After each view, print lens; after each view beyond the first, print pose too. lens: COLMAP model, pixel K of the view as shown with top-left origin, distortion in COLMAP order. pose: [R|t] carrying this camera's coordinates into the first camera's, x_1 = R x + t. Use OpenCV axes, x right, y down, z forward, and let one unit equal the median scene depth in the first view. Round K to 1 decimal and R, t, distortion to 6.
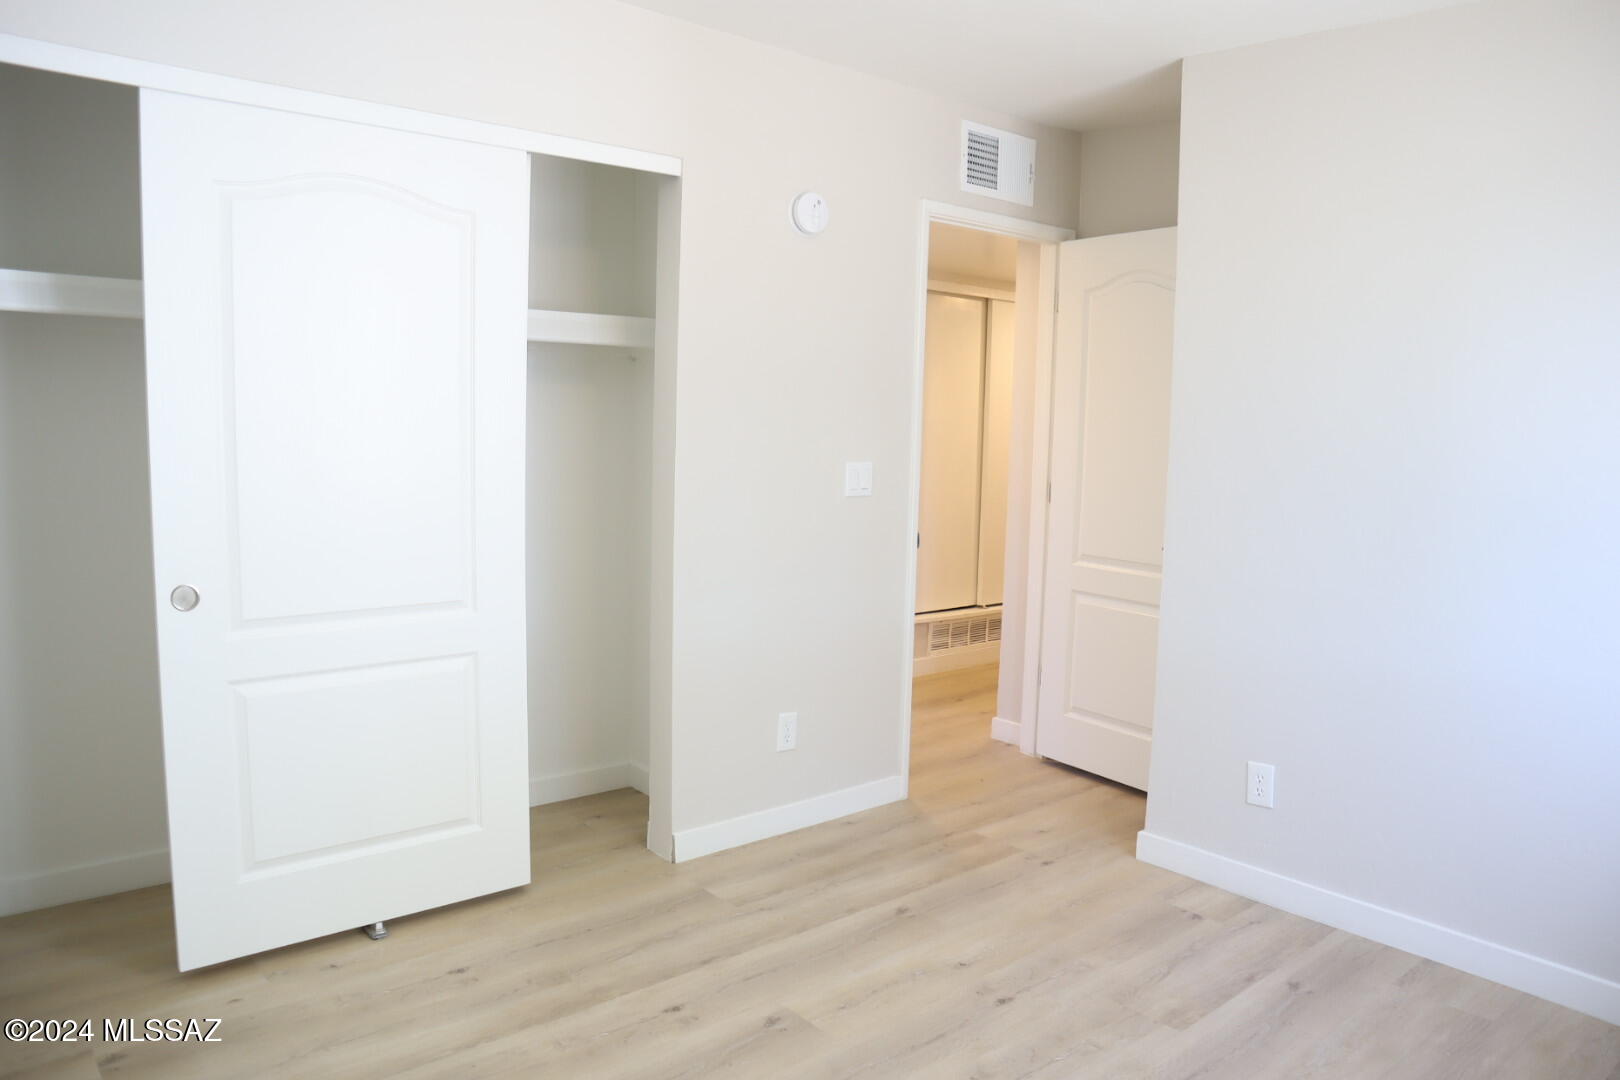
lens RADIAL K [[1128.8, 0, 810.0], [0, 1128.8, 540.0], [0, 0, 1]] dist [-0.053011, 0.002501]
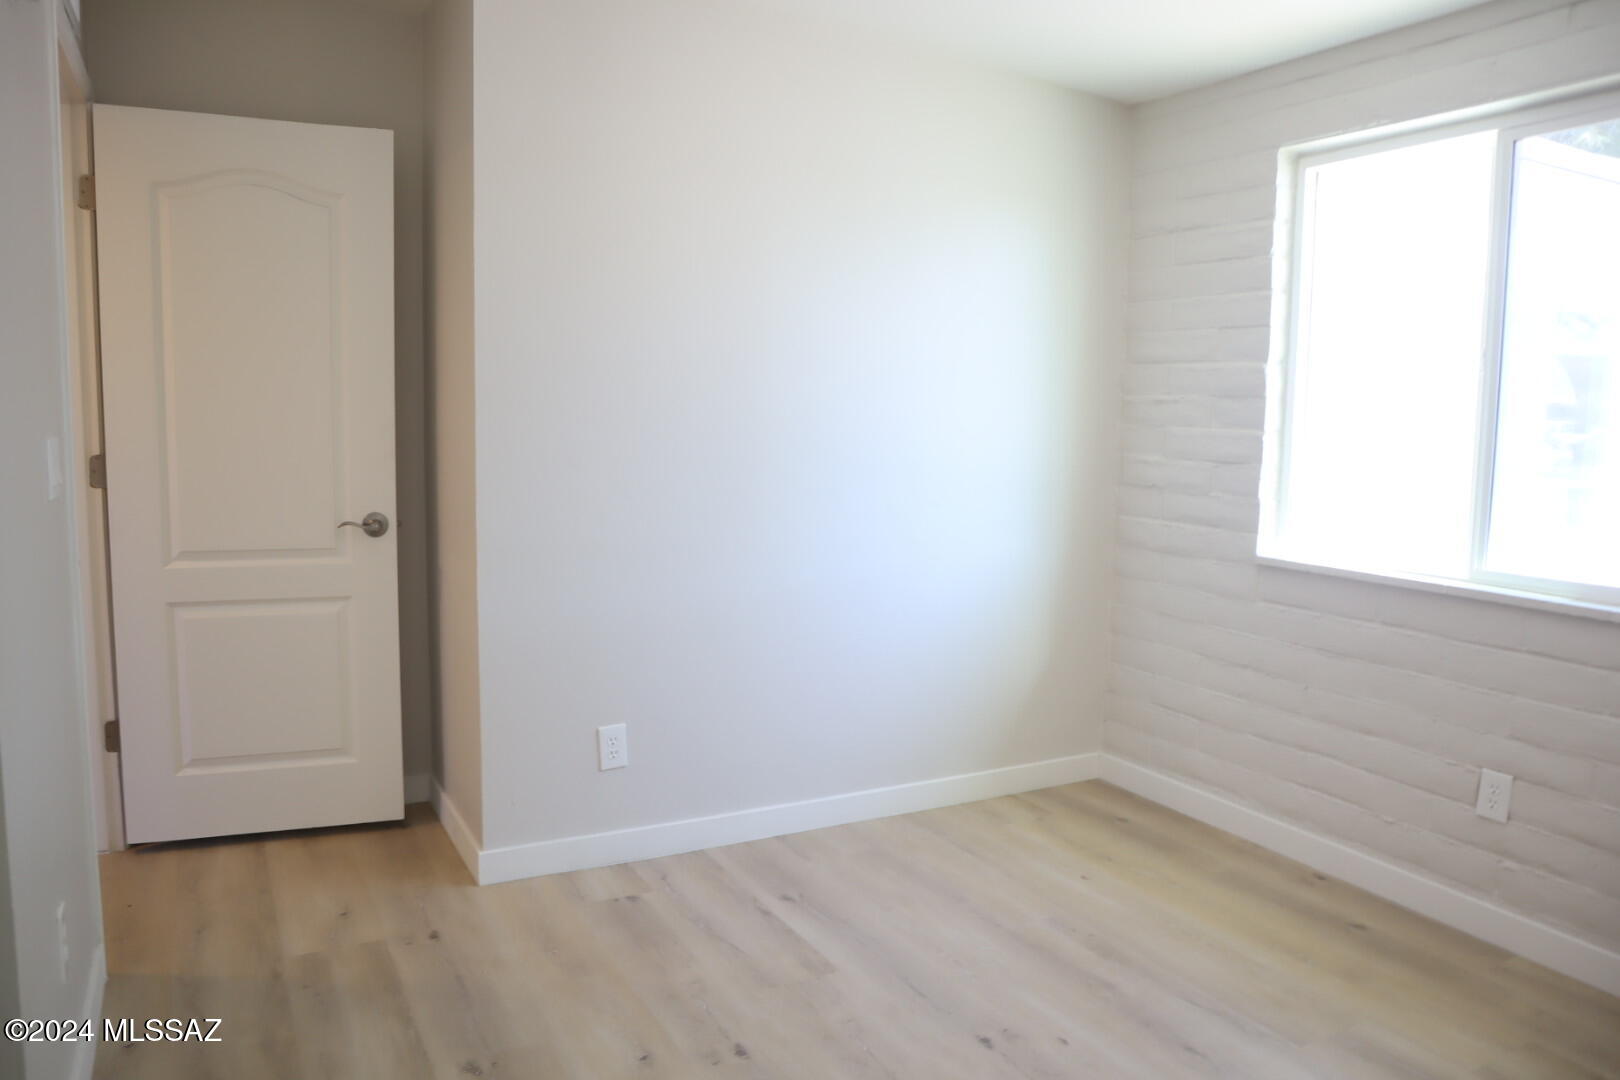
lens RADIAL K [[1128.8, 0, 810.0], [0, 1128.8, 540.0], [0, 0, 1]] dist [-0.053011, 0.002501]
pose [[0.218142, -0.126809, 0.967643, -0.488454], [0.083681, 0.990301, 0.110914, -0.054765], [-0.972323, 0.056779, 0.226638, 0.601388]]
